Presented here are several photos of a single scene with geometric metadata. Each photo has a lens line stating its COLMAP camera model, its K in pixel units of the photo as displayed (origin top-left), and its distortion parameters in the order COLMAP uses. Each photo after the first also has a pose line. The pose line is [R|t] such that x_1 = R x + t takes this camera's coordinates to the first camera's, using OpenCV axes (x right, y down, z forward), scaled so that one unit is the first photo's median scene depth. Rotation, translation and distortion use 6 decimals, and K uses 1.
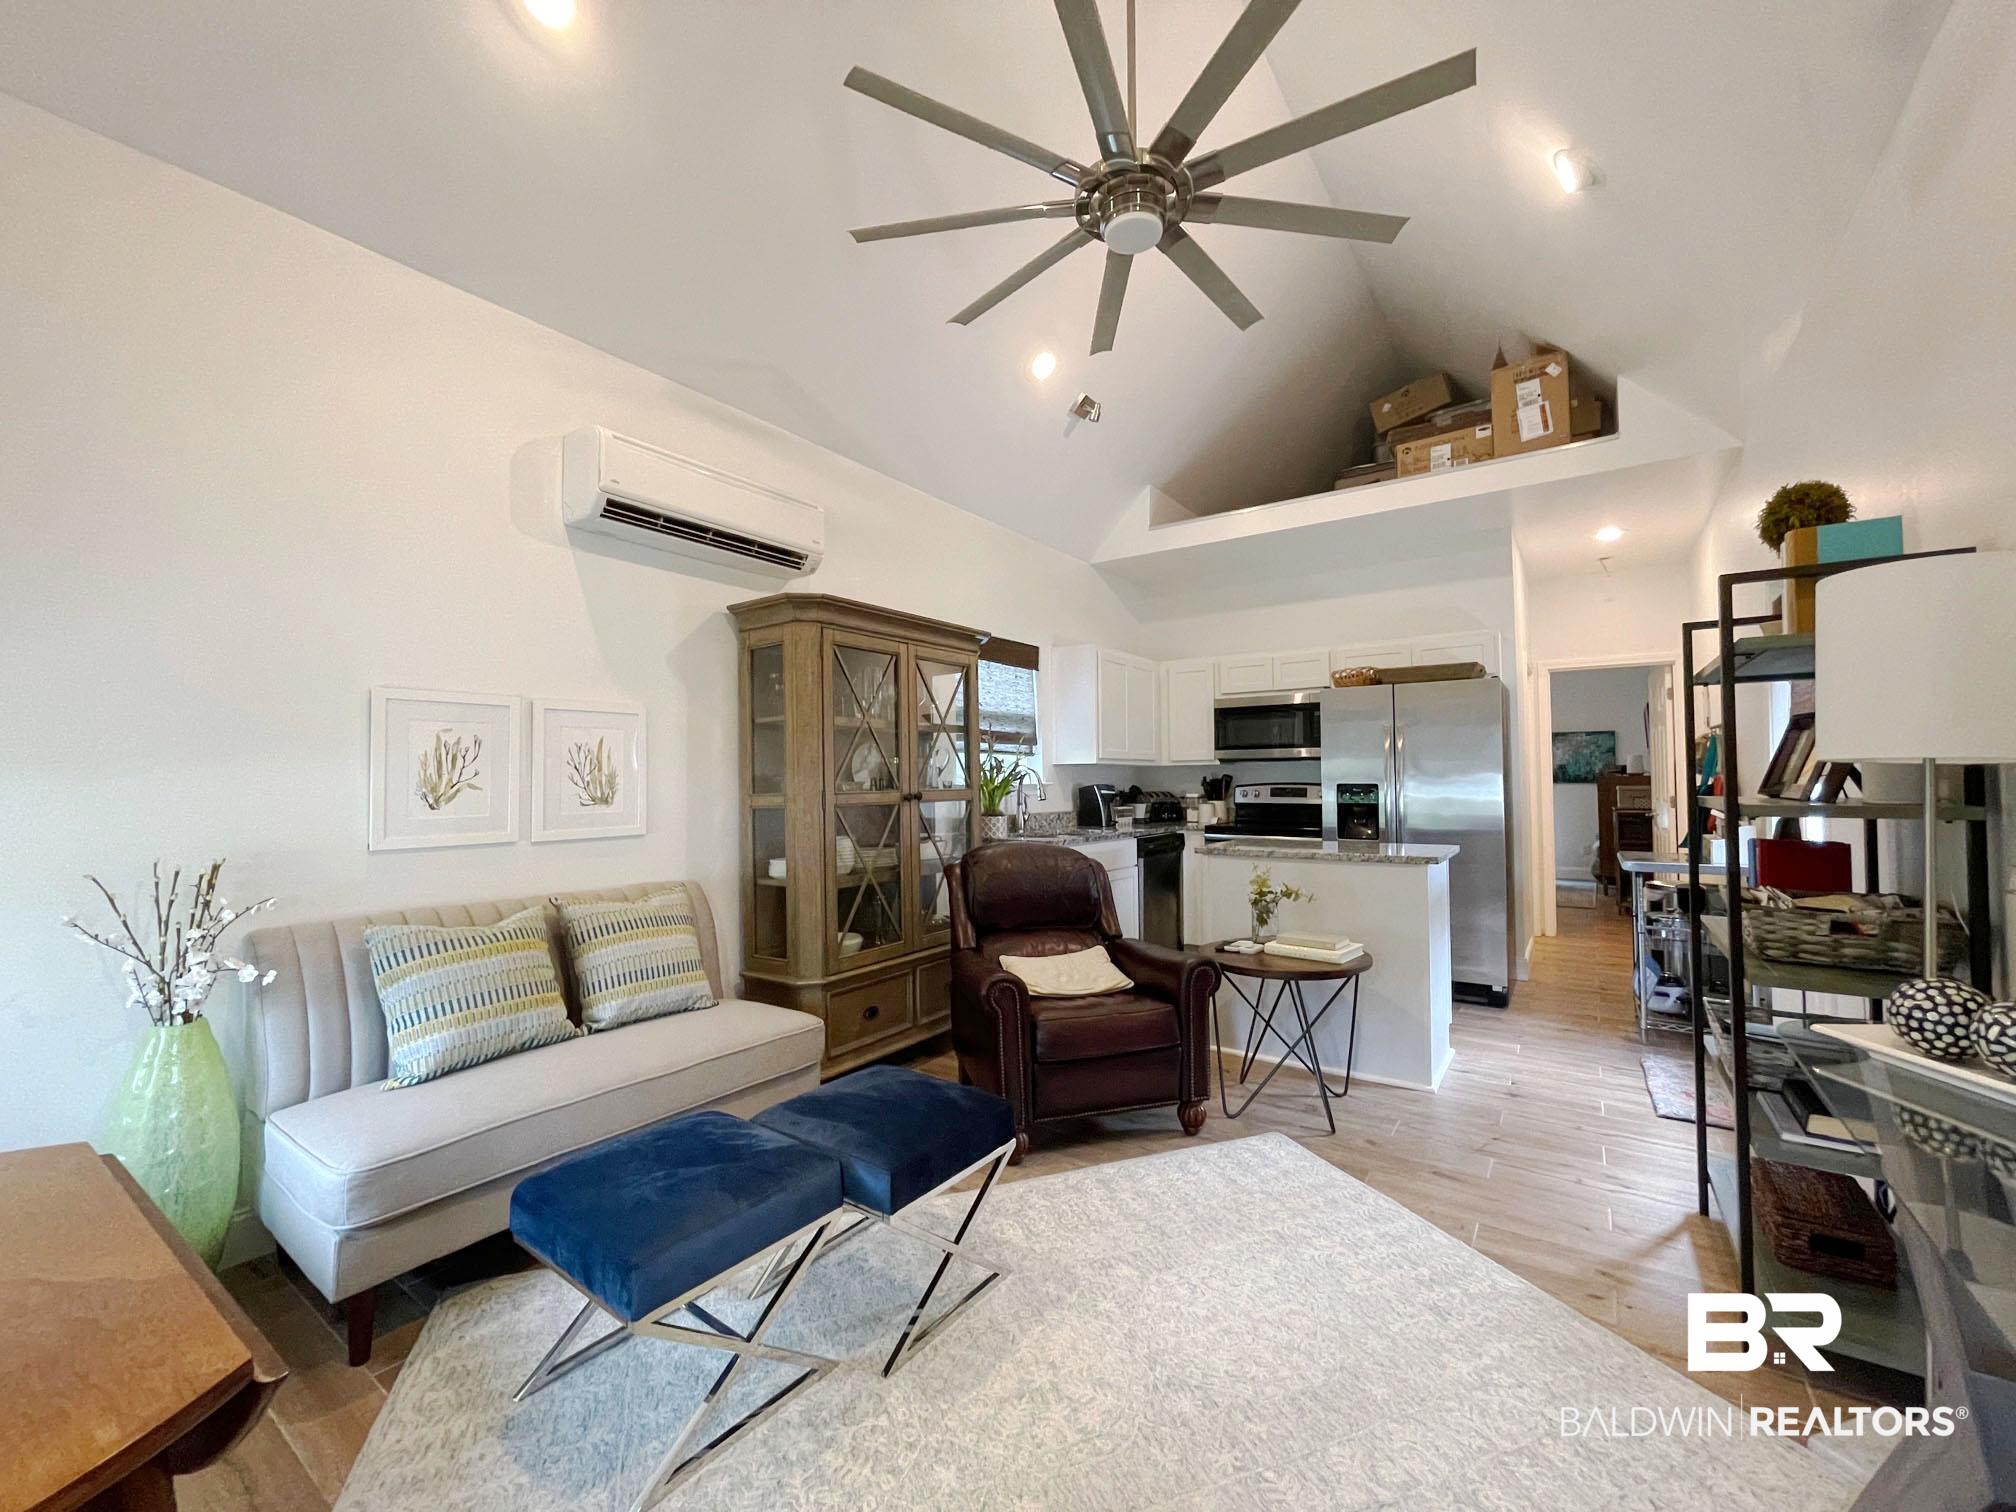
lens RADIAL K [[819.5, 0, 1012.8], [0, 819.5, 753.7], [0, 0, 1]] dist [0.000714, 0.001976]
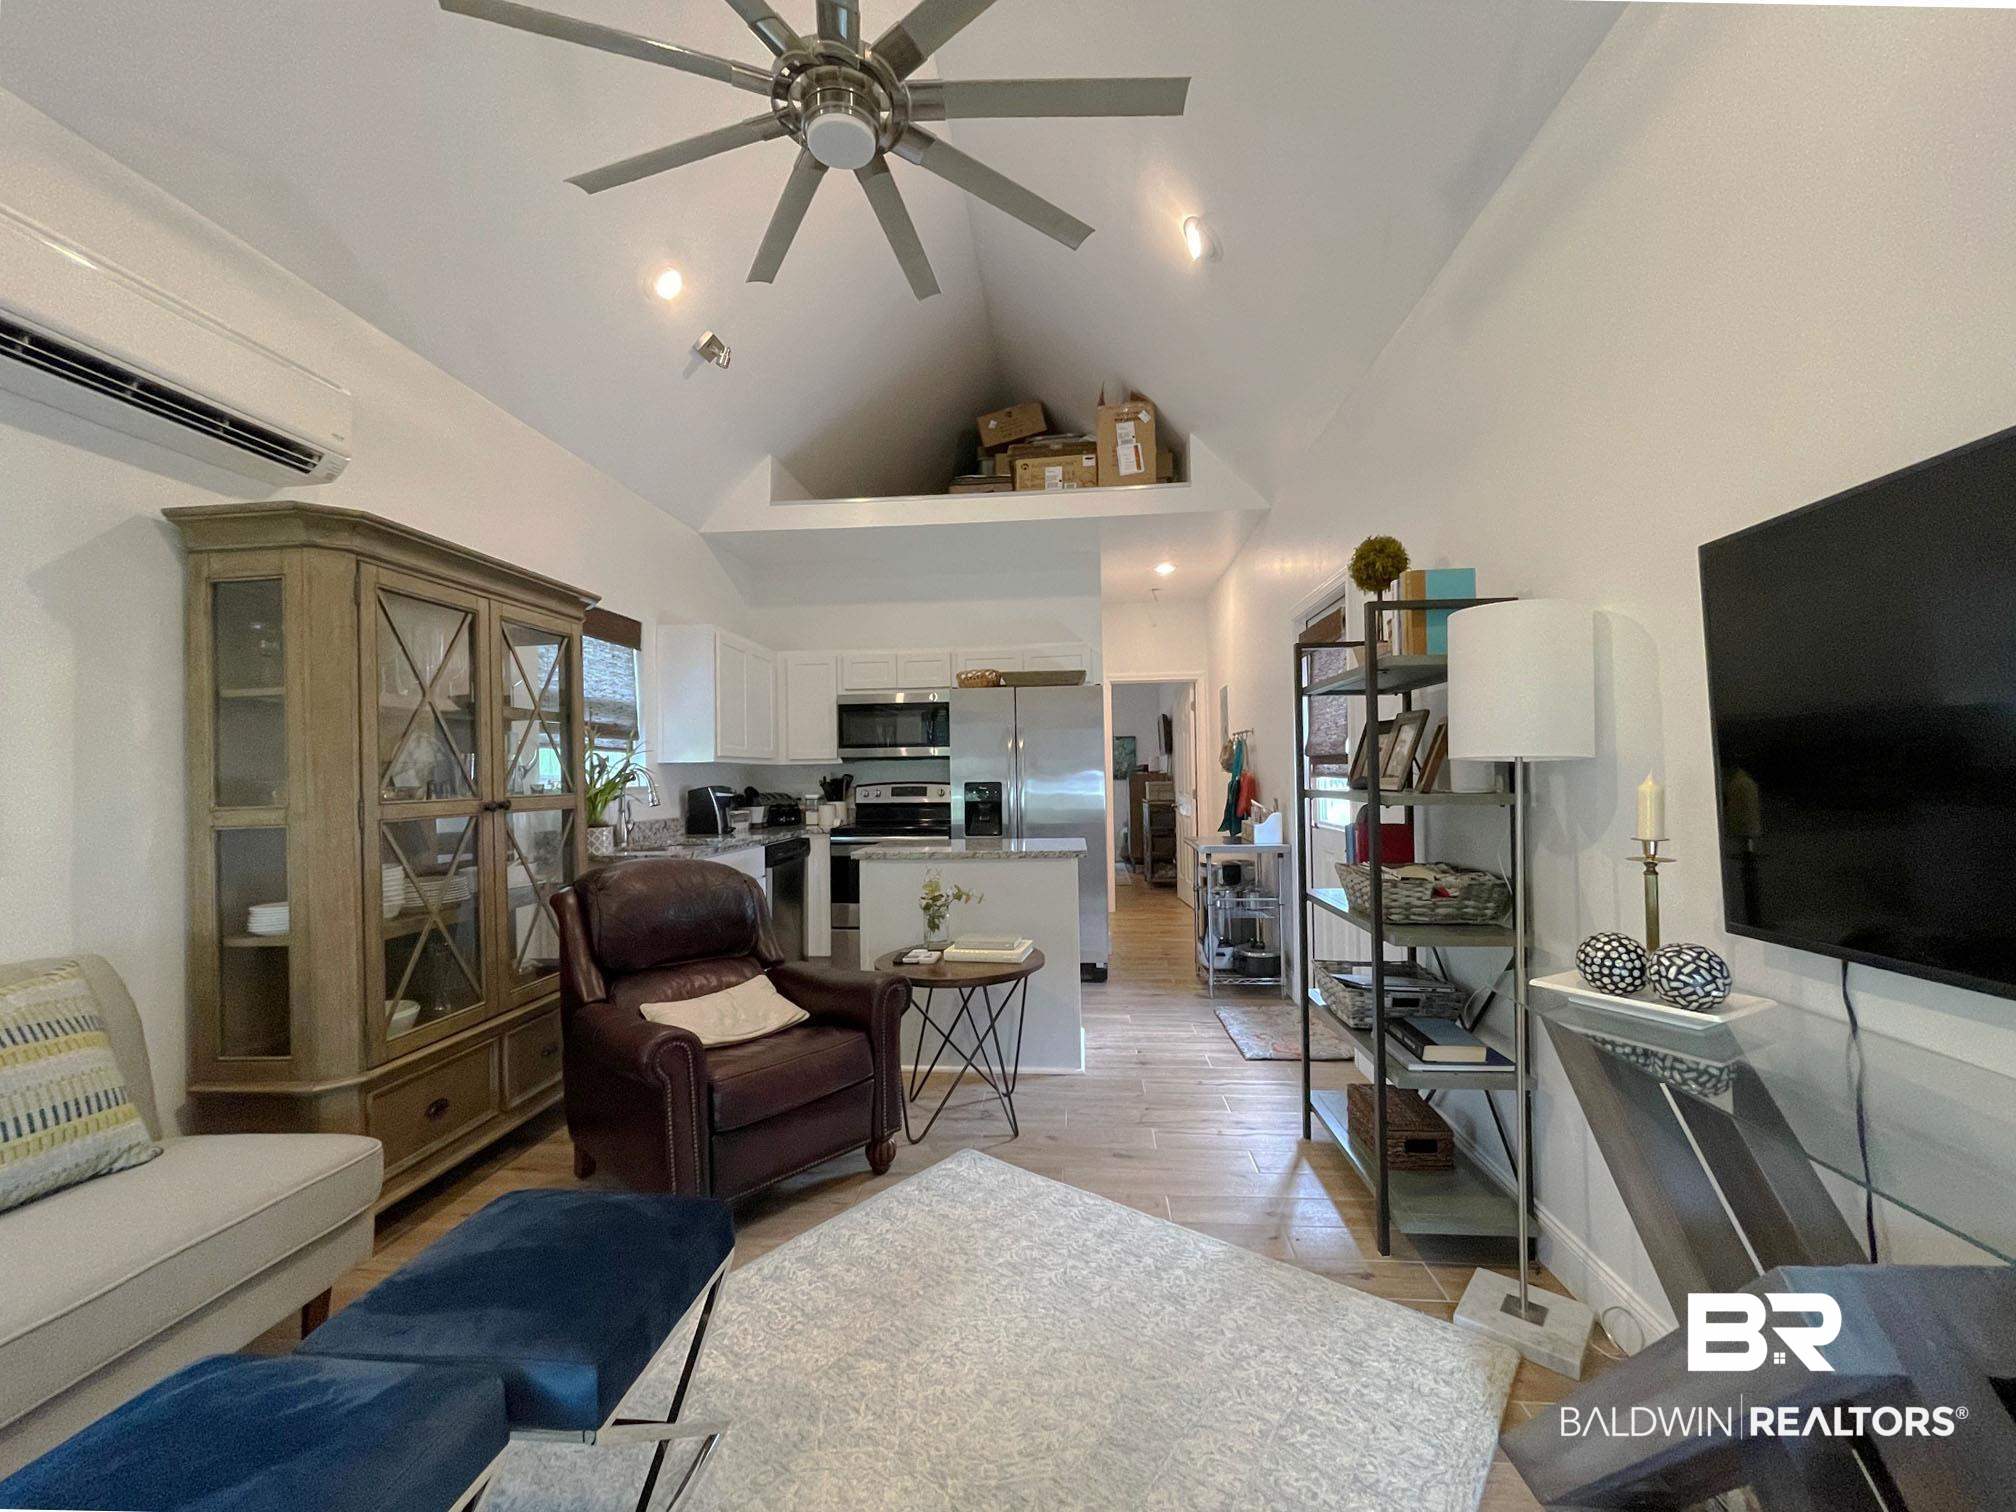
lens RADIAL K [[819.5, 0, 1004.9], [0, 819.5, 758.0], [0, 0, 1]] dist [0.000714, 0.001976]
pose [[0.869978, 0.003912, 0.493075, -0.077795], [-0.006916, 0.999967, 0.004269, 0.002470], [-0.493042, -0.007124, 0.869977, 0.105031]]
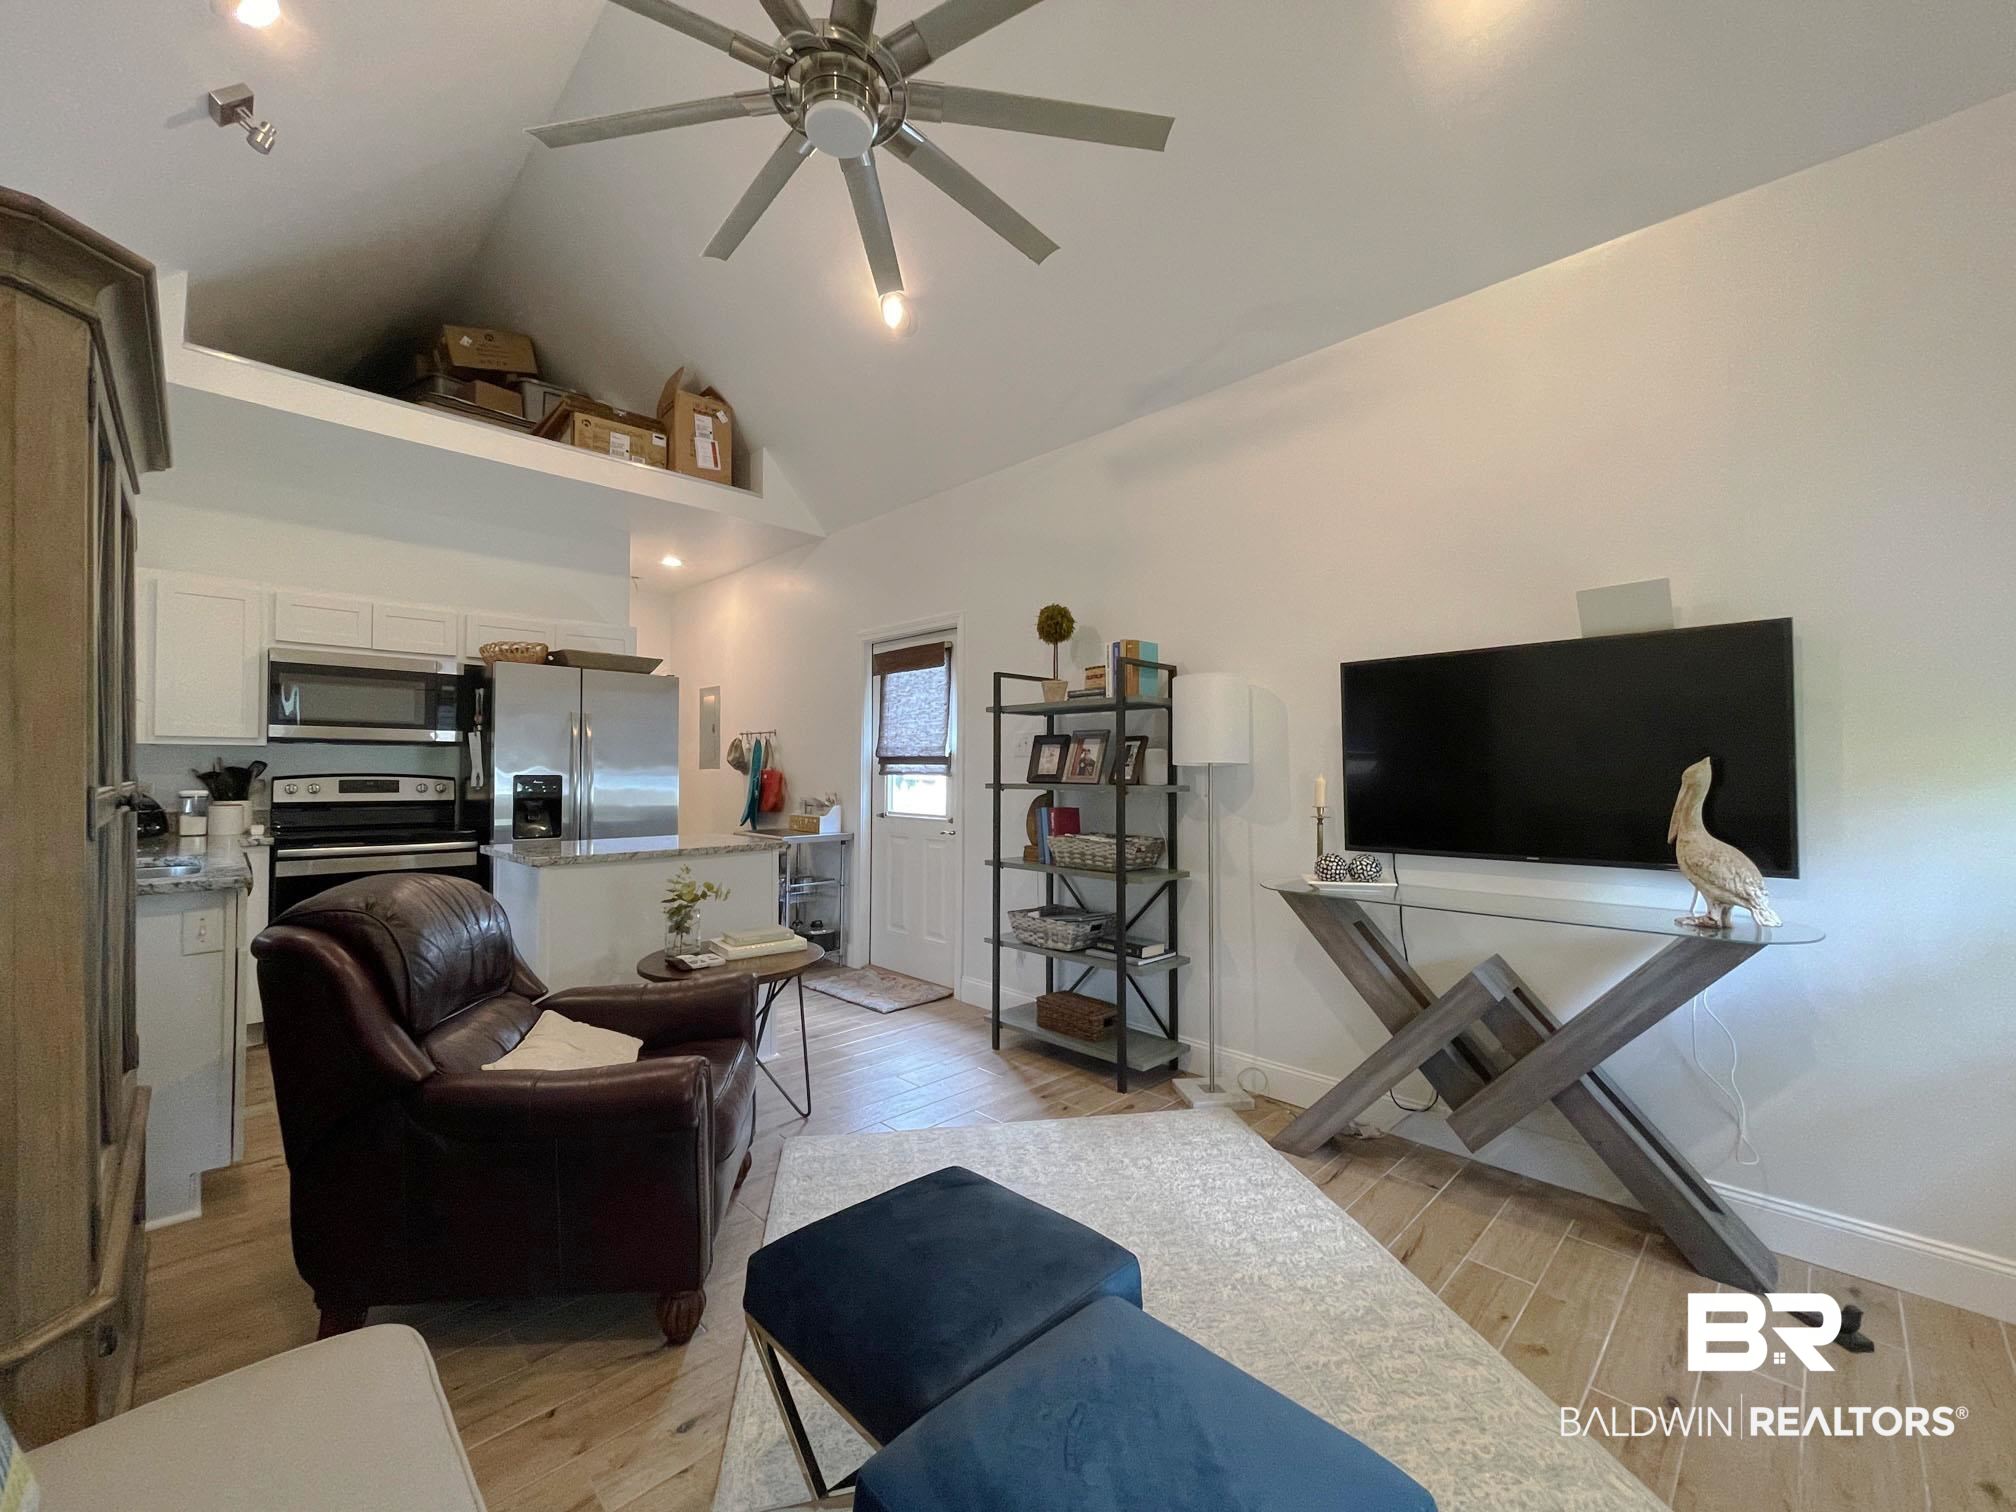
lens RADIAL K [[819.5, 0, 978.3], [0, 819.5, 755.0], [0, 0, 1]] dist [0.000714, 0.001976]
pose [[0.201287, 0.027896, 0.979135, -0.412371], [-0.037930, 0.999067, -0.020666, 0.018245], [-0.978798, -0.032978, 0.202157, 0.426343]]
